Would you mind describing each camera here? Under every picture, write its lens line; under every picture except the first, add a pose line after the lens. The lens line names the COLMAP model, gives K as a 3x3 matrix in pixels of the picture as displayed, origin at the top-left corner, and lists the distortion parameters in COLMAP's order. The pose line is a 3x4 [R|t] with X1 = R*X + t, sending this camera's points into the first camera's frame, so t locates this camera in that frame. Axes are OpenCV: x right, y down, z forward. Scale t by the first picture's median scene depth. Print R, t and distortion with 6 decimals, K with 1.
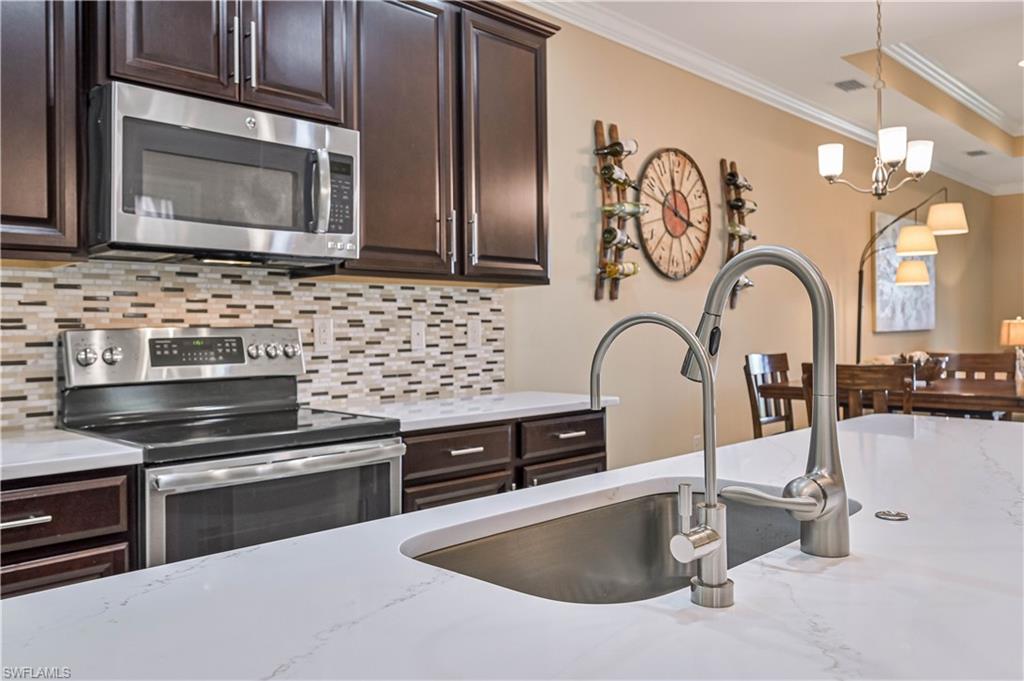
lens RADIAL K [[814.1, 0, 512.2], [0, 814.1, 334.0], [0, 0, 1]] dist [-0.058157, -0.003156]
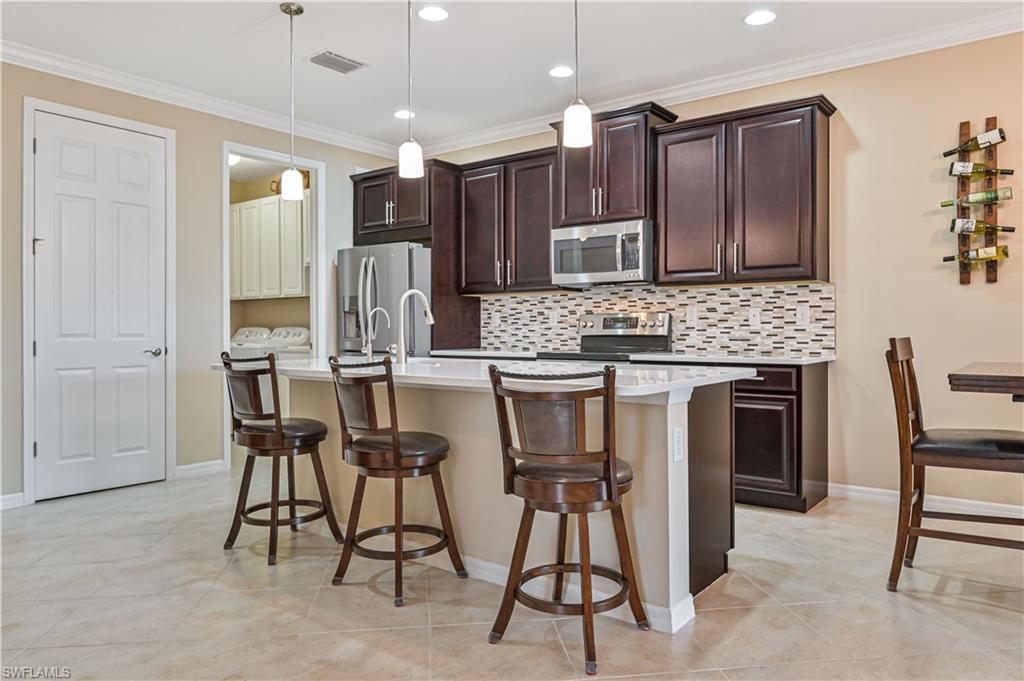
lens RADIAL K [[692.2, 0, 513.0], [0, 692.2, 336.4], [0, 0, 1]] dist [0.000040, -0.000610]
pose [[0.111212, 0.019709, -0.993601, 1.262237], [-0.003533, 0.999805, 0.019437, 0.017242], [0.993790, 0.001349, 0.111259, 0.364525]]
